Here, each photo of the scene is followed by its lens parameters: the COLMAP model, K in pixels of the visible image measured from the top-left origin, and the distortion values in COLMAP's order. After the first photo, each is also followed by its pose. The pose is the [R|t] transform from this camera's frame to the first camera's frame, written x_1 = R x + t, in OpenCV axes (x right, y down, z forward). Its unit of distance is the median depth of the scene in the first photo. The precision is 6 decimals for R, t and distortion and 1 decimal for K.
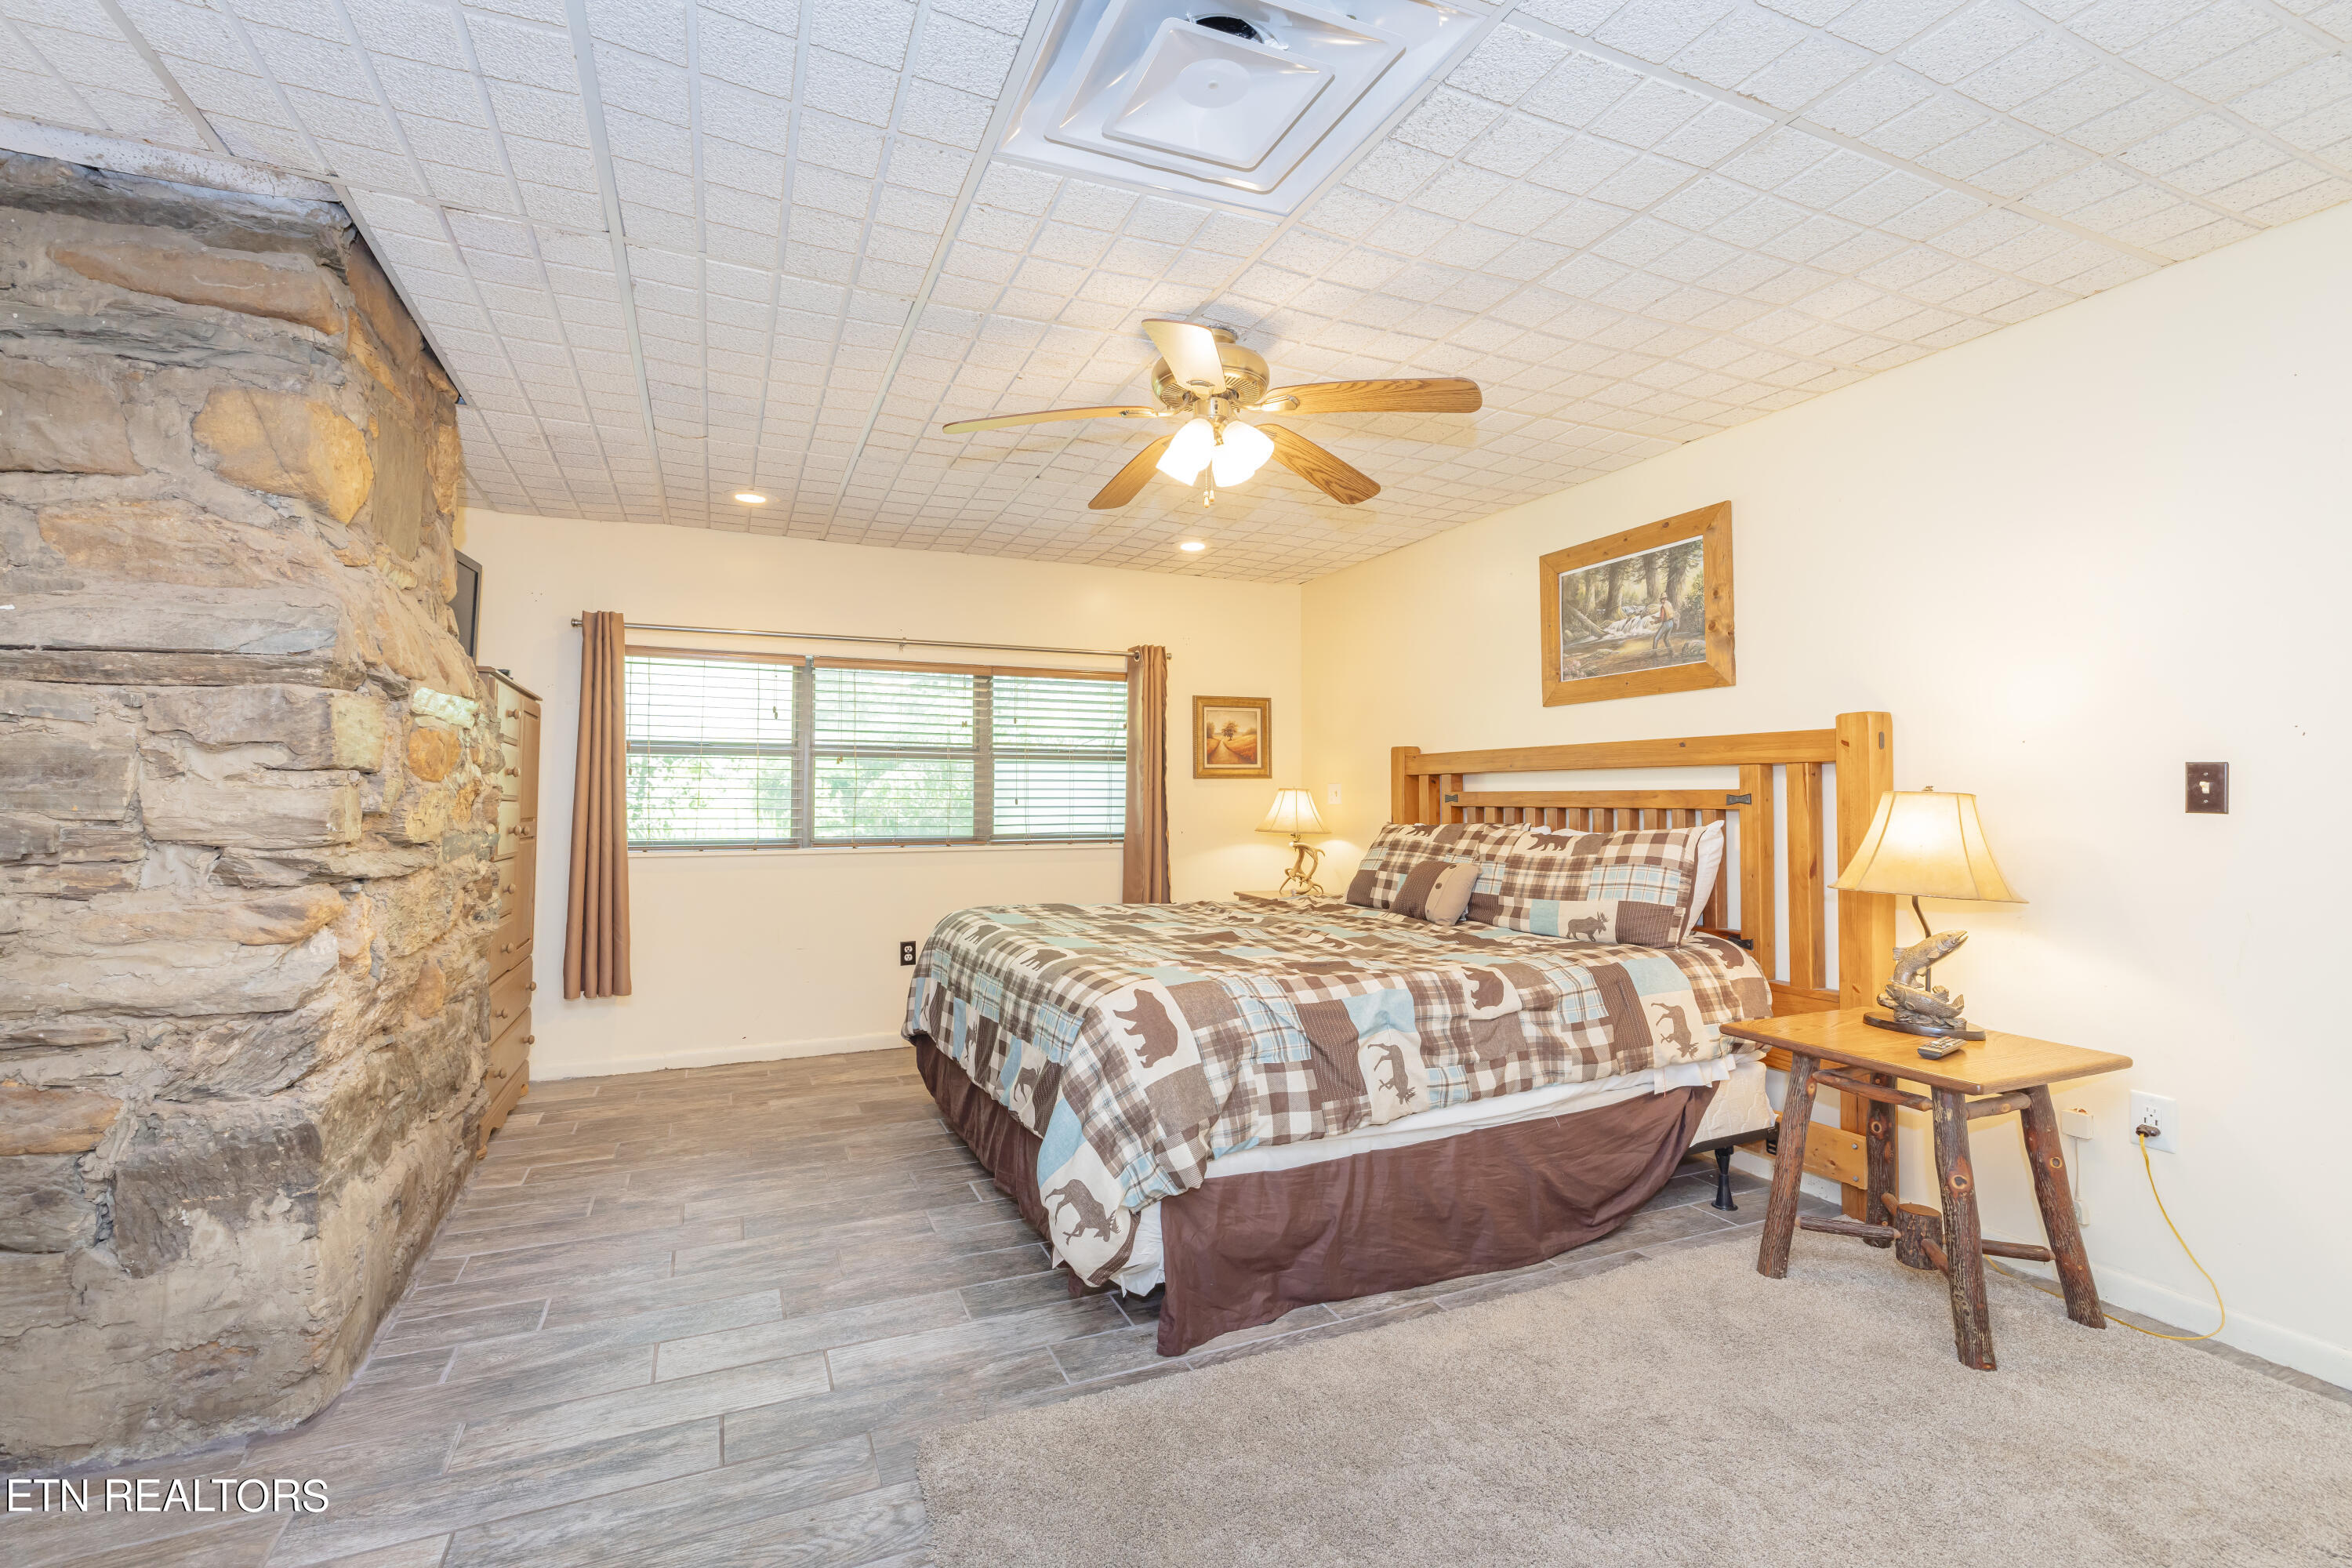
lens RADIAL K [[1016.0, 0, 1176.0], [0, 1016.0, 784.0], [0, 0, 1]] dist [-0.001251, -0.000234]
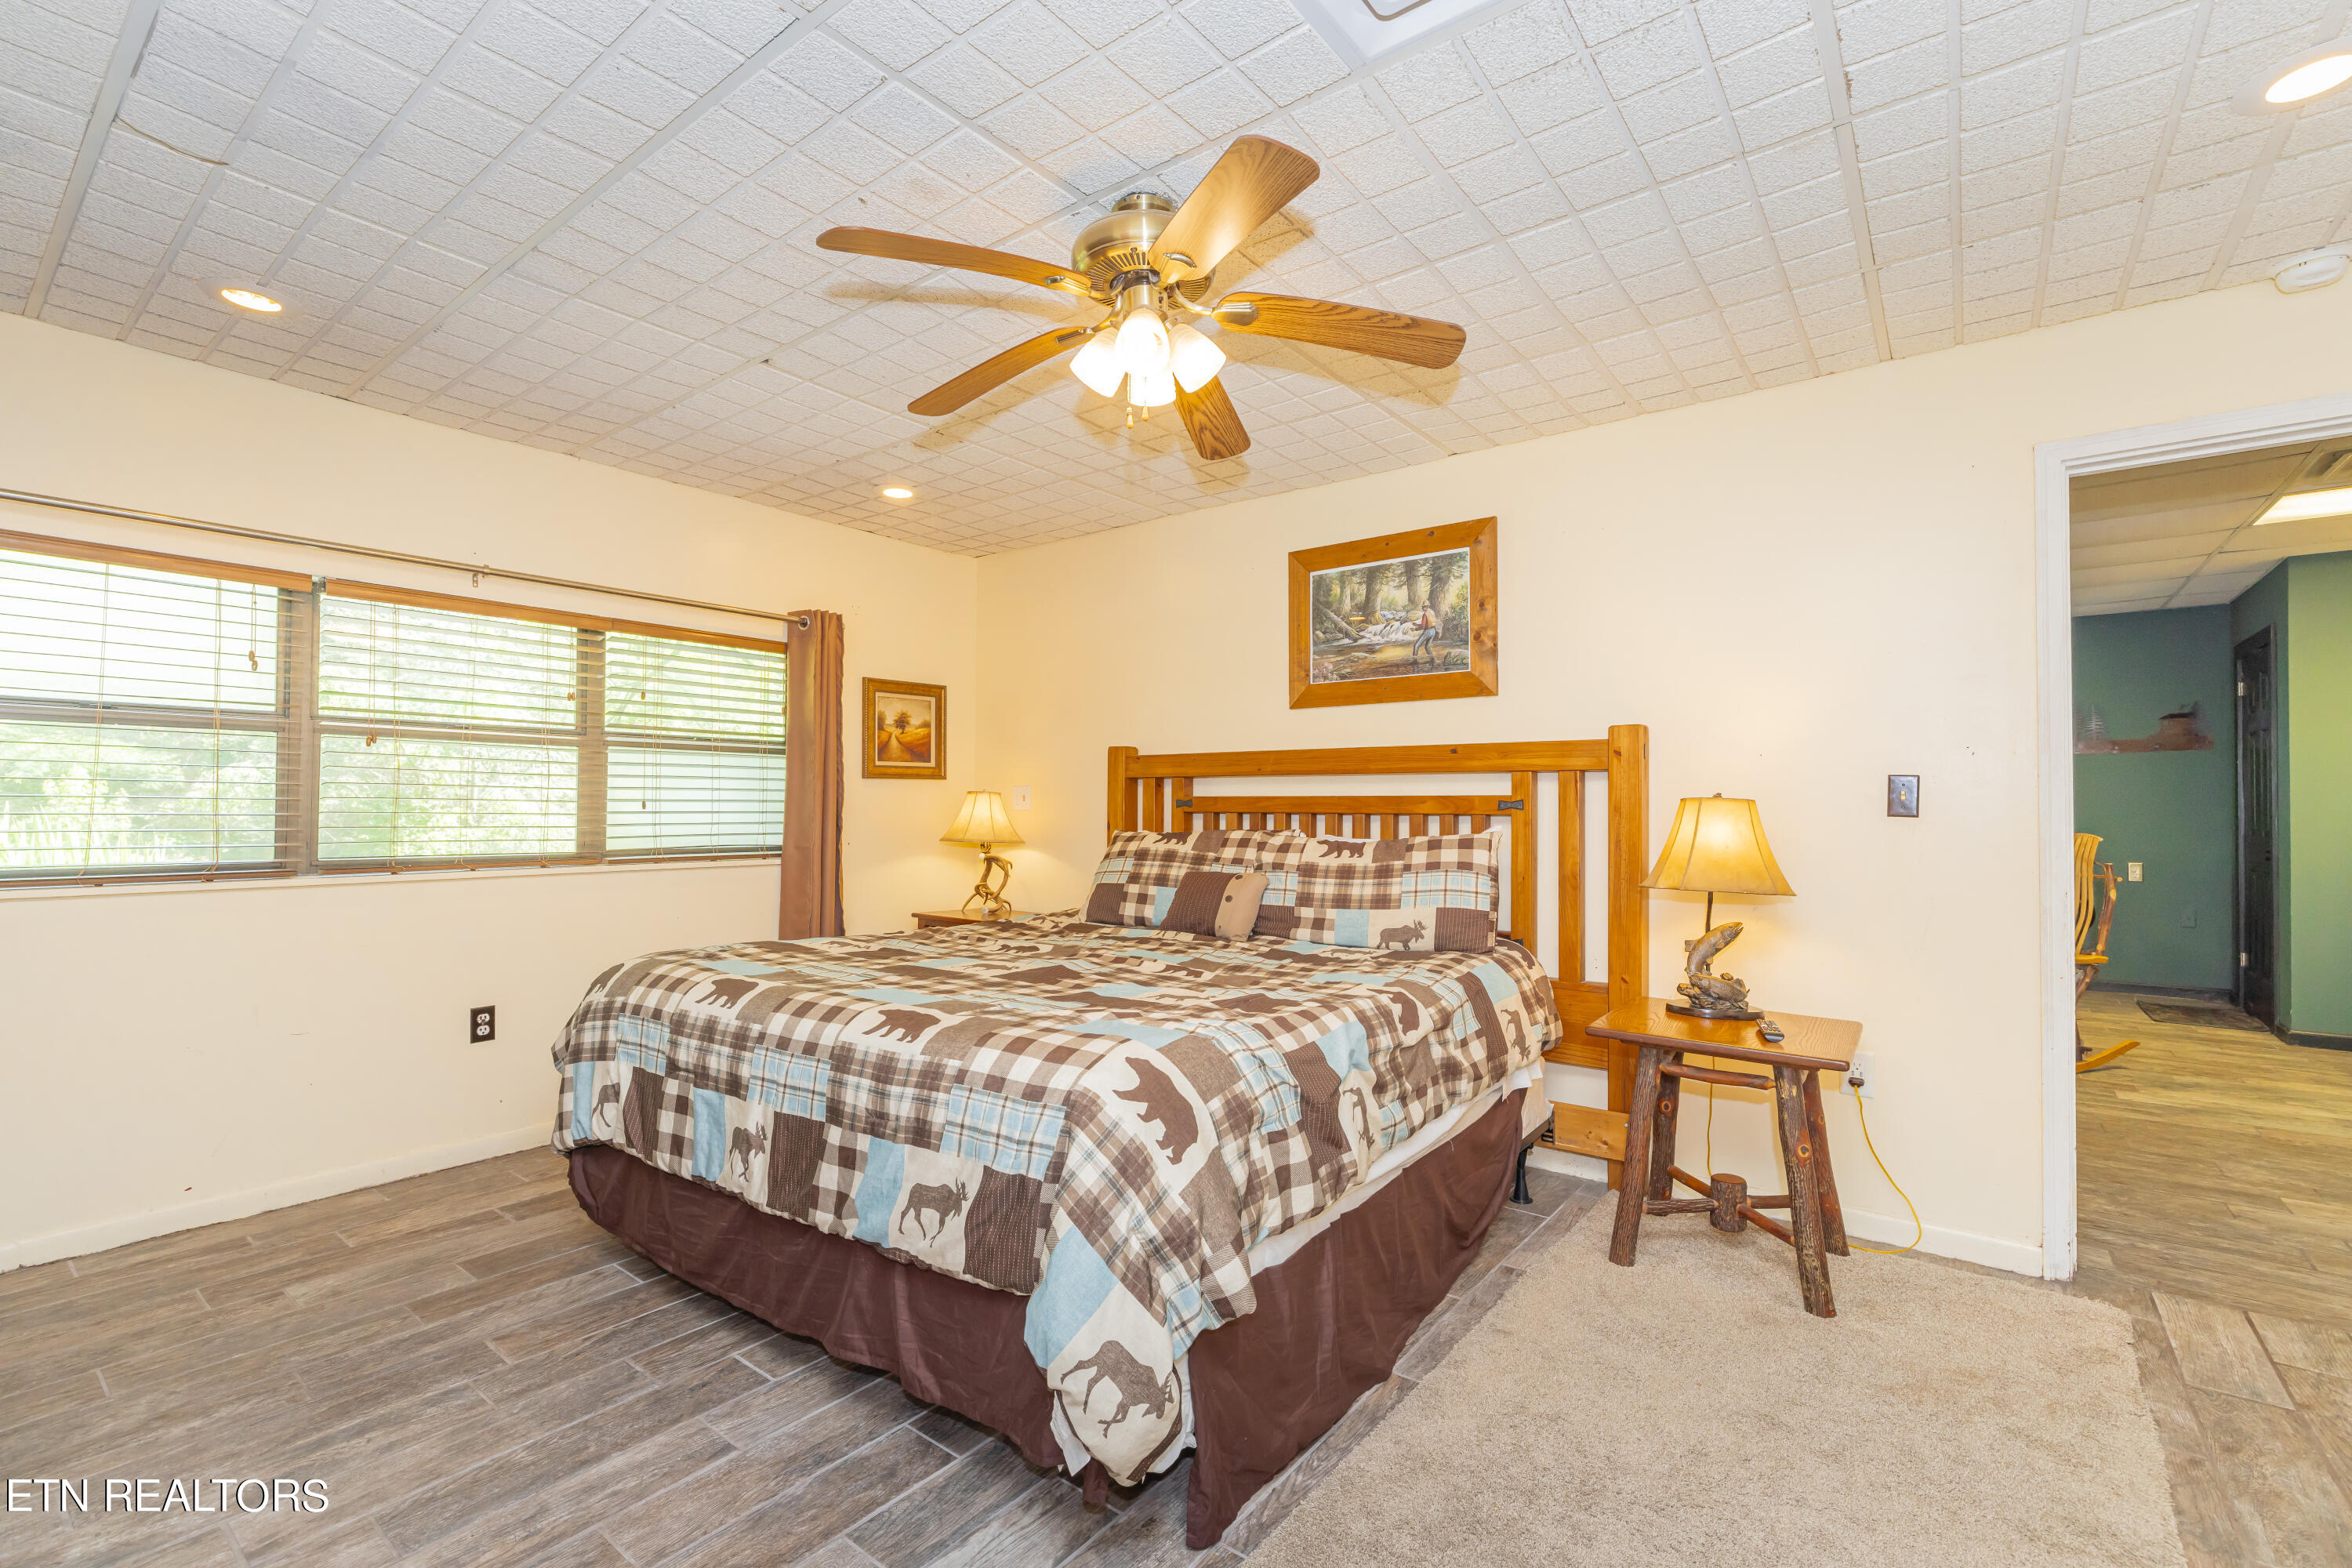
lens RADIAL K [[1044.4, 0, 1173.2], [0, 1044.4, 800.0], [0, 0, 1]] dist [0.000074, -0.000043]
pose [[0.883889, 0.006379, 0.467653, -0.231723], [-0.010787, 0.999919, 0.006750, 0.006025], [-0.467572, -0.011011, 0.883887, 0.200182]]
